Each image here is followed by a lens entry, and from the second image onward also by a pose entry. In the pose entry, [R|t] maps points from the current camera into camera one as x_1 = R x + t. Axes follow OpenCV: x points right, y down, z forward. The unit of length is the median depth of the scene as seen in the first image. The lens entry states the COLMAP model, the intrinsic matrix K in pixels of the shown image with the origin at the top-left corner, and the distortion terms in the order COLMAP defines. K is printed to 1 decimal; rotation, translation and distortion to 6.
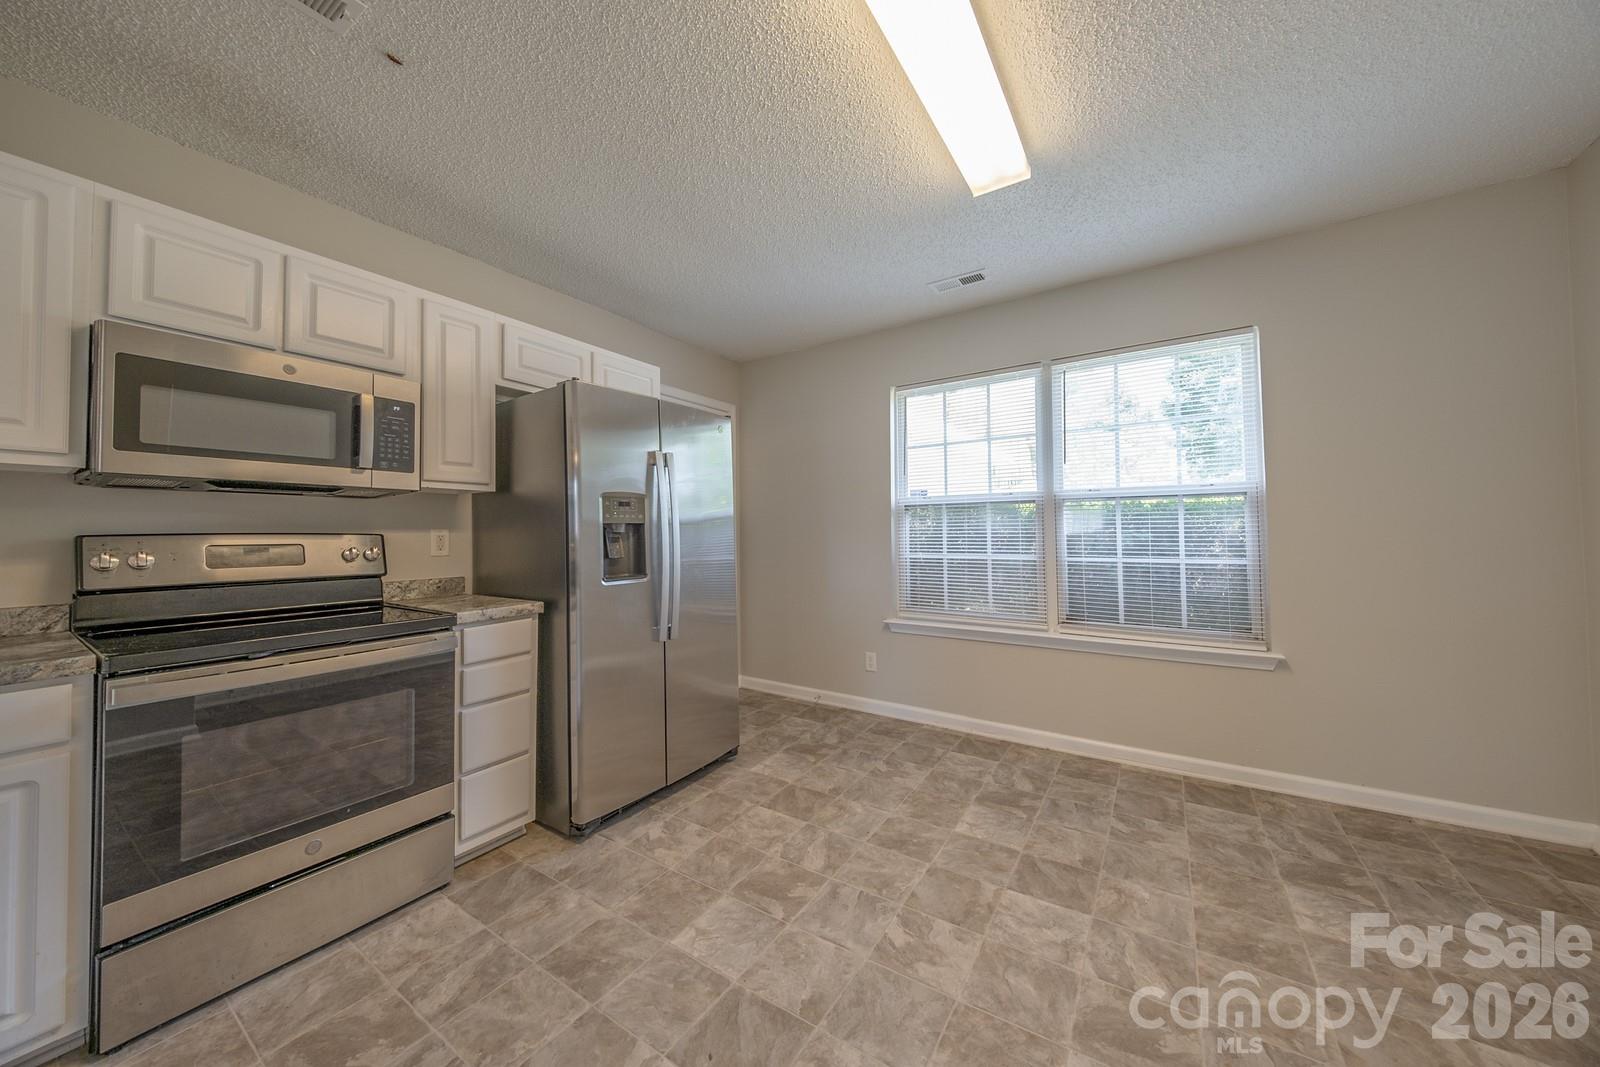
lens RADIAL K [[551.2, 0, 795.0], [0, 551.2, 524.3], [0, 0, 1]] dist [0.011157, -0.003094]
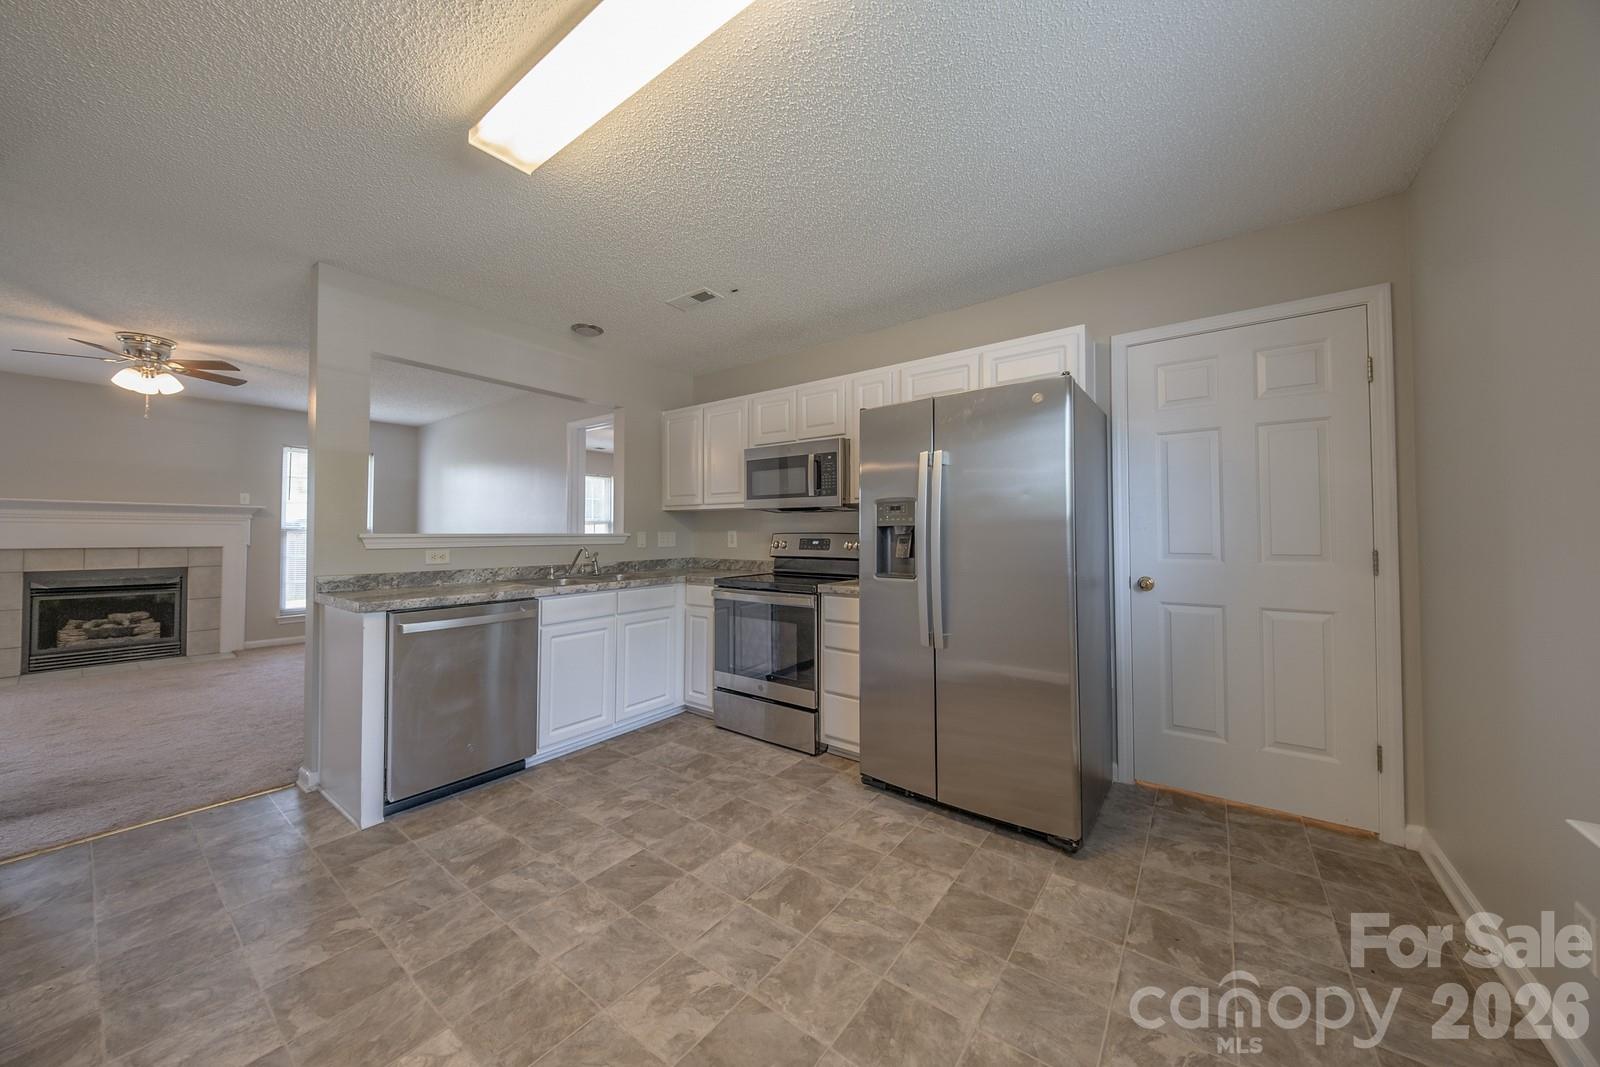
lens RADIAL K [[551.2, 0, 798.6], [0, 551.2, 518.5], [0, 0, 1]] dist [0.011157, -0.003094]
pose [[-0.059772, -0.016004, -0.998084, 0.914042], [0.012691, 0.999778, -0.016791, -0.001158], [0.998131, -0.013671, -0.059555, 1.015520]]
